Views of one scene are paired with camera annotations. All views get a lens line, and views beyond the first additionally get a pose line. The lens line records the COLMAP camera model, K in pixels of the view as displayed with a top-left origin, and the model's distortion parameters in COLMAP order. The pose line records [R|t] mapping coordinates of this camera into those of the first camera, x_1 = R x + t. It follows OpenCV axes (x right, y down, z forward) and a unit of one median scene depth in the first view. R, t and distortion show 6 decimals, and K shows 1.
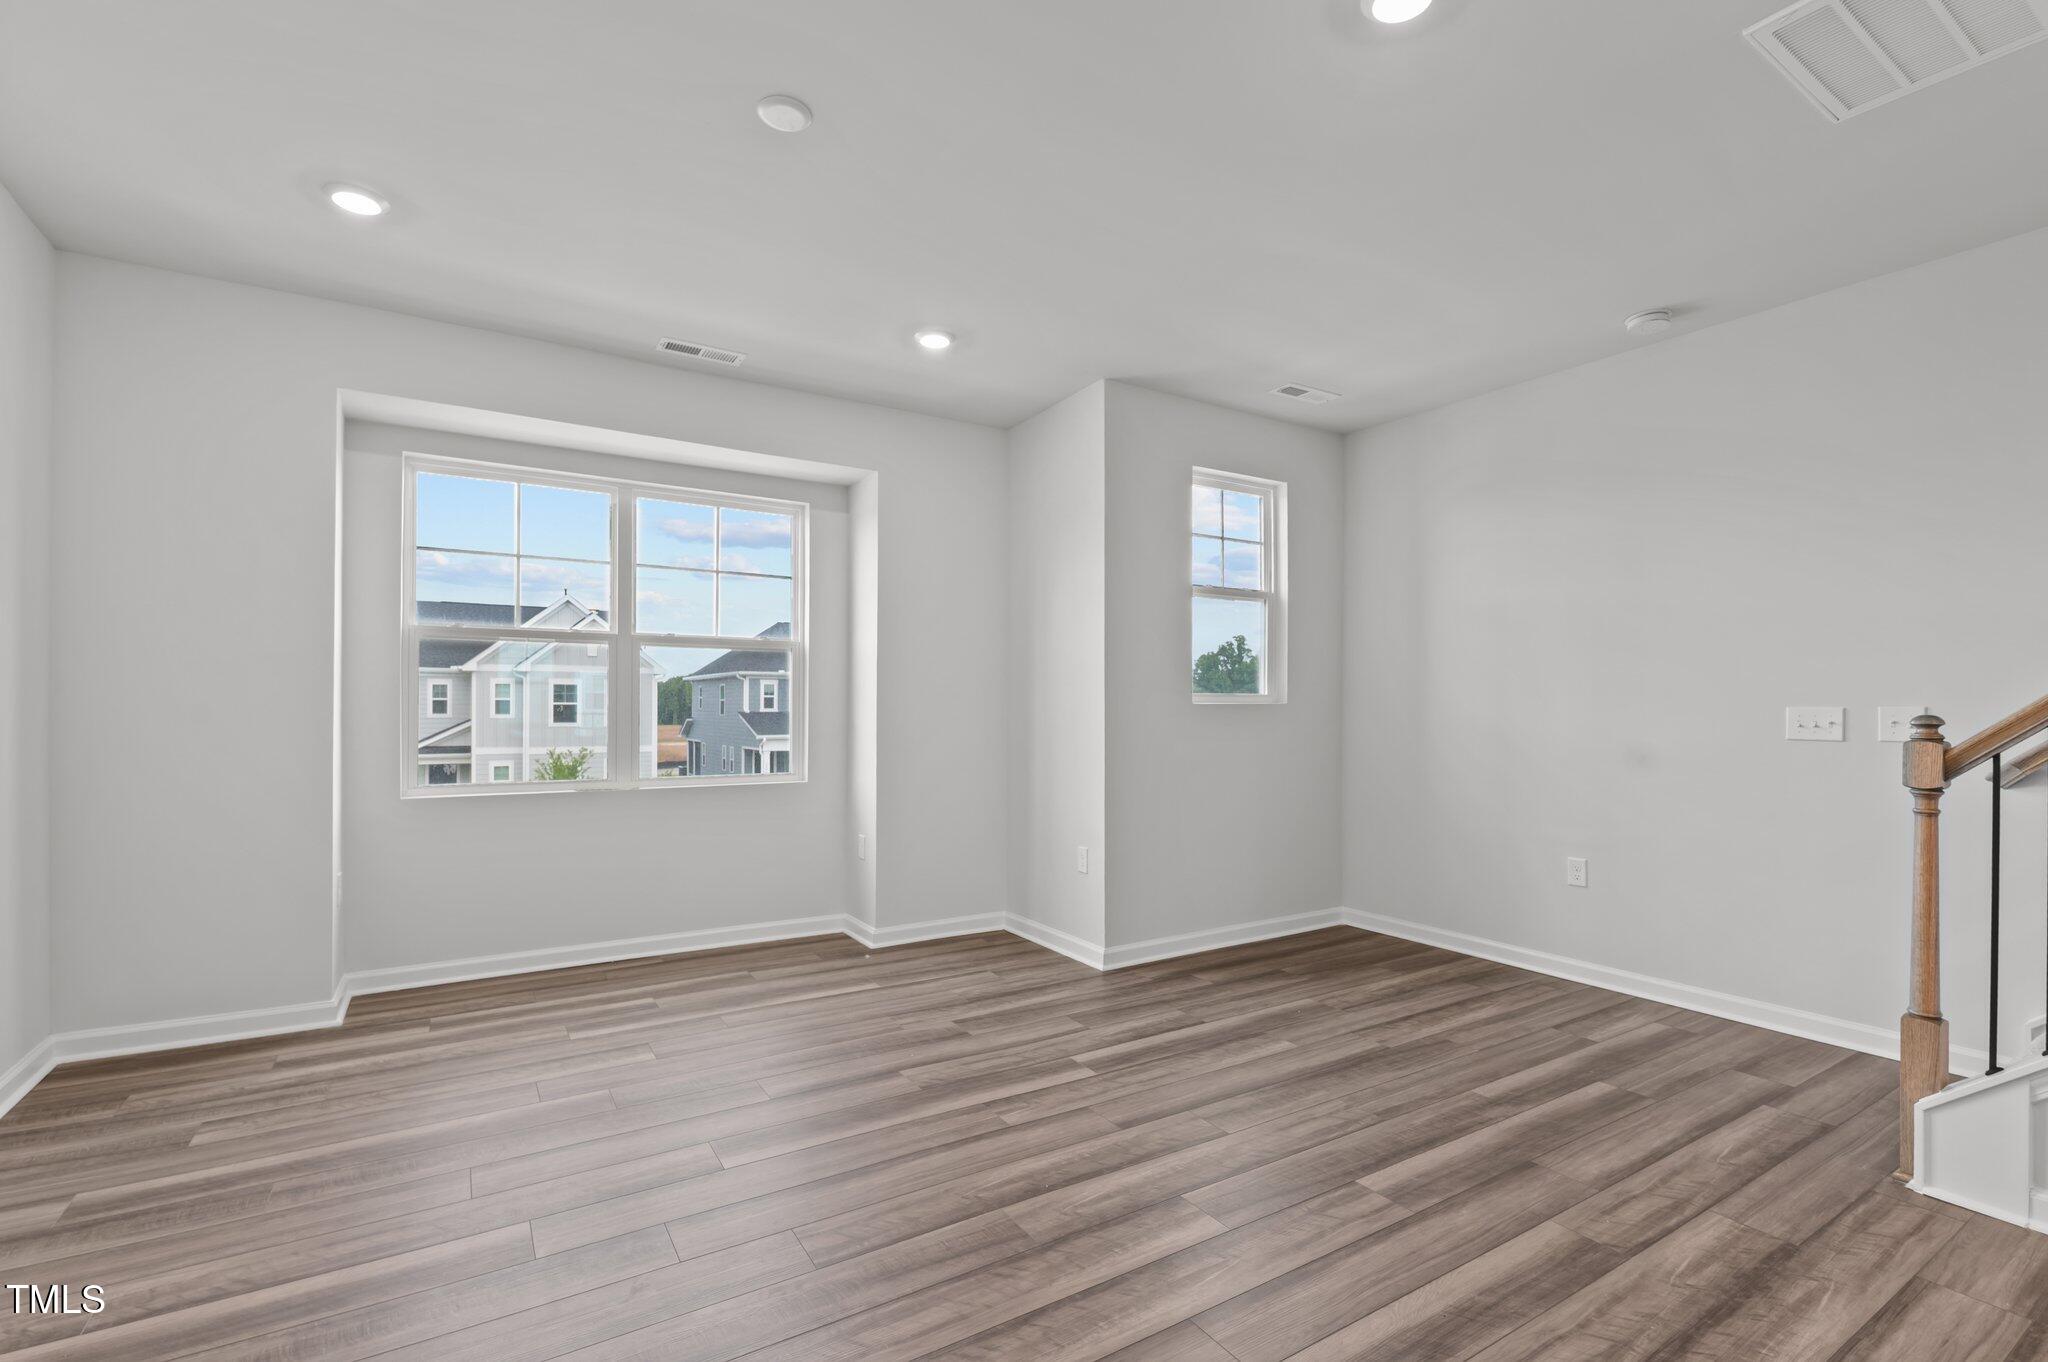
lens RADIAL K [[923.8, 0, 1026.8], [0, 923.8, 706.9], [0, 0, 1]] dist [0.015643, -0.011845]
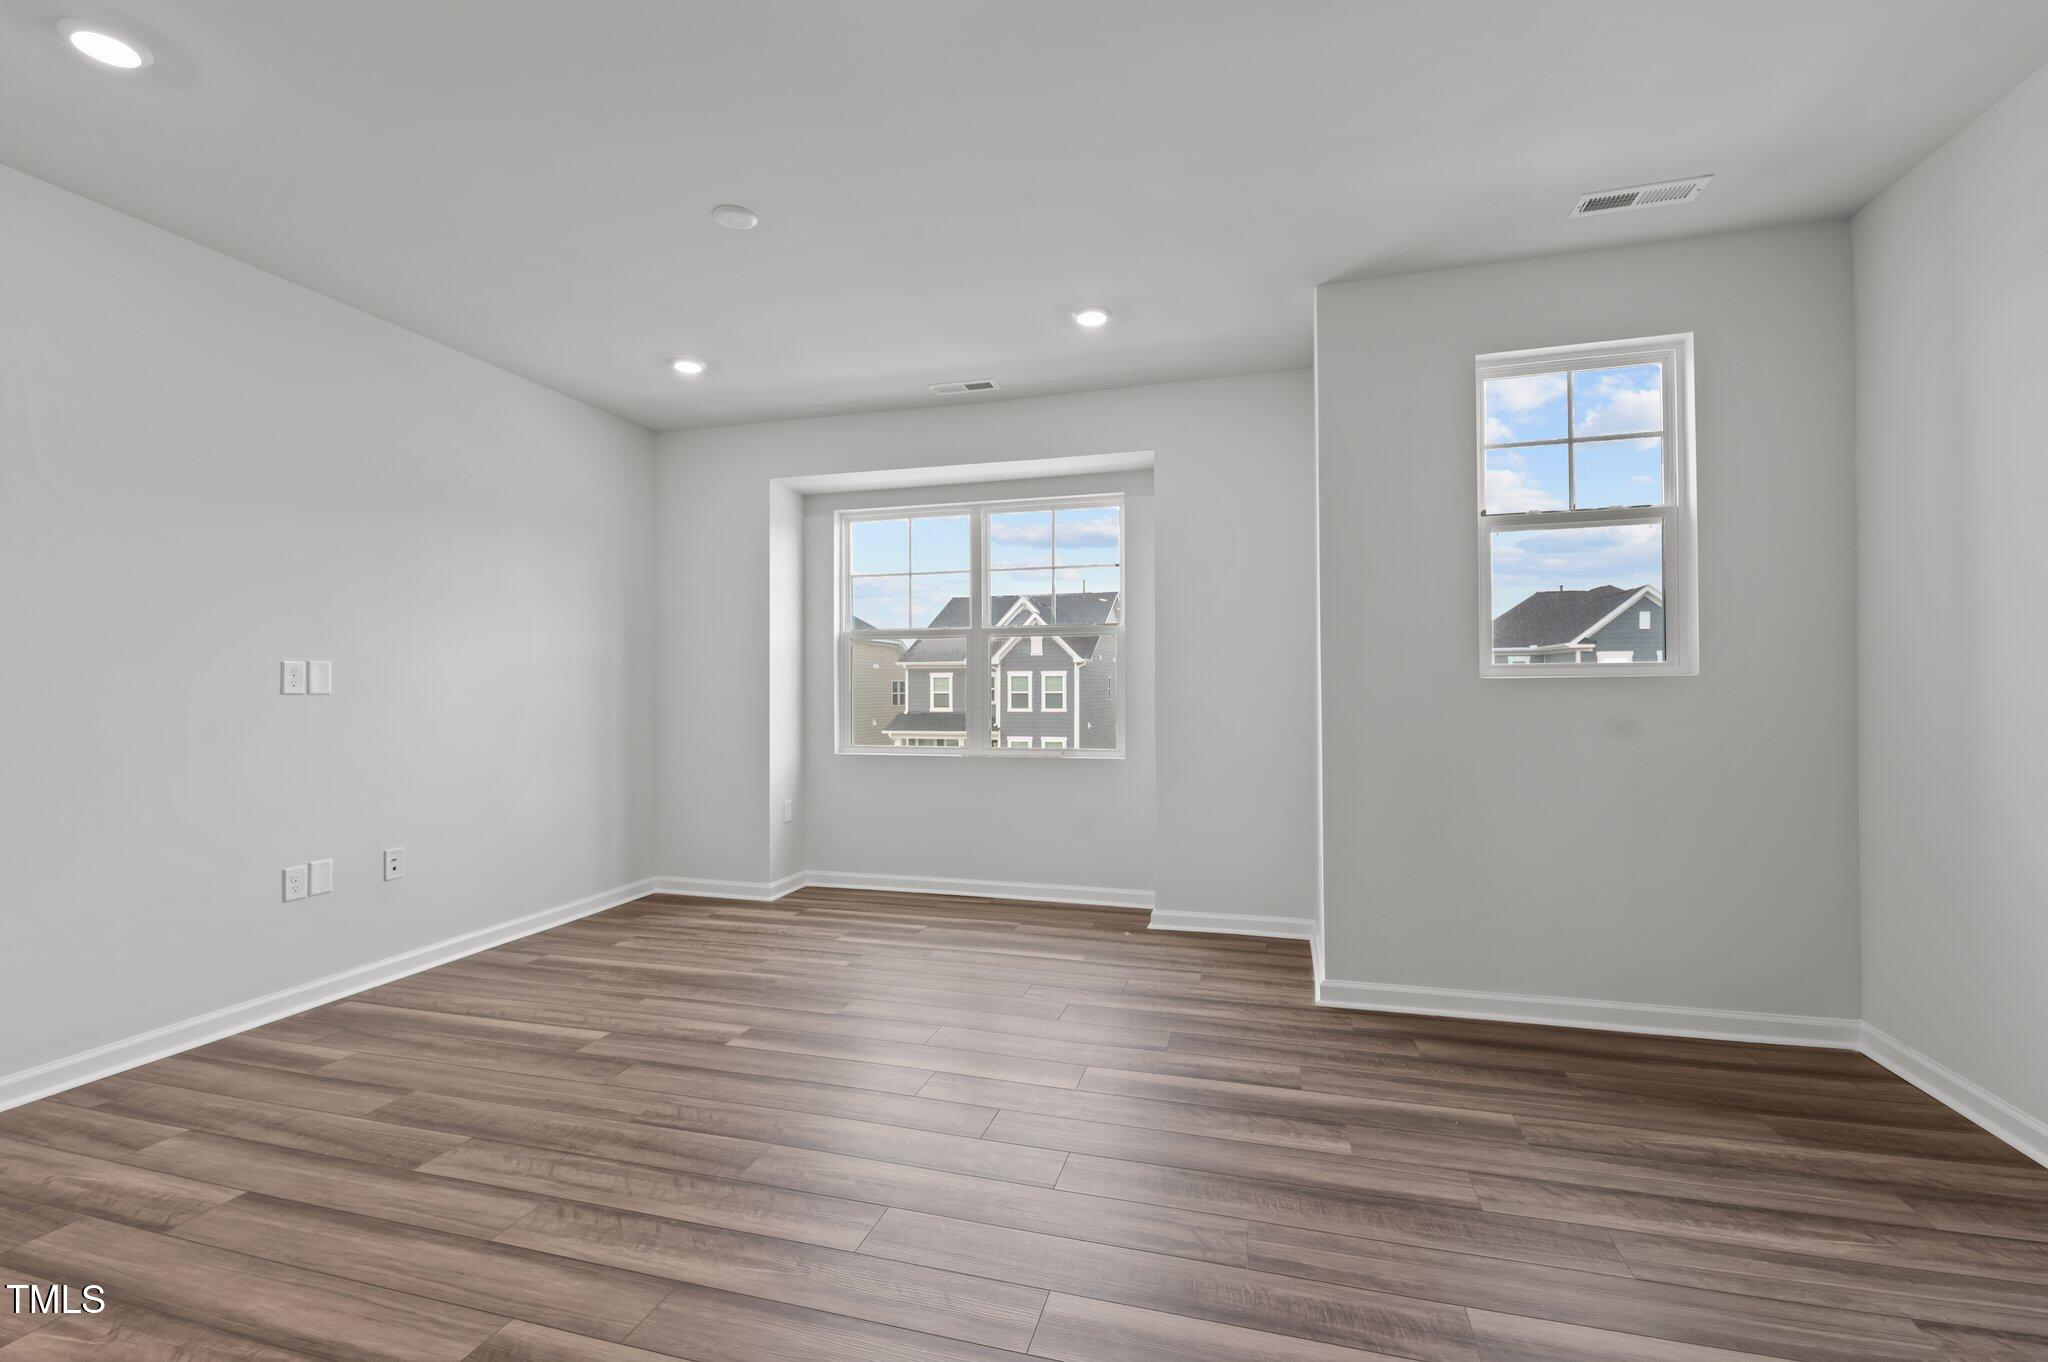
lens RADIAL K [[899.8, 0, 1011.7], [0, 899.8, 685.5], [0, 0, 1]] dist [0.021014, -0.012862]
pose [[0.661540, -0.009983, -0.749844, 0.530350], [0.007754, 0.999949, -0.006472, 0.004131], [0.749870, -0.001533, 0.661583, 0.276304]]
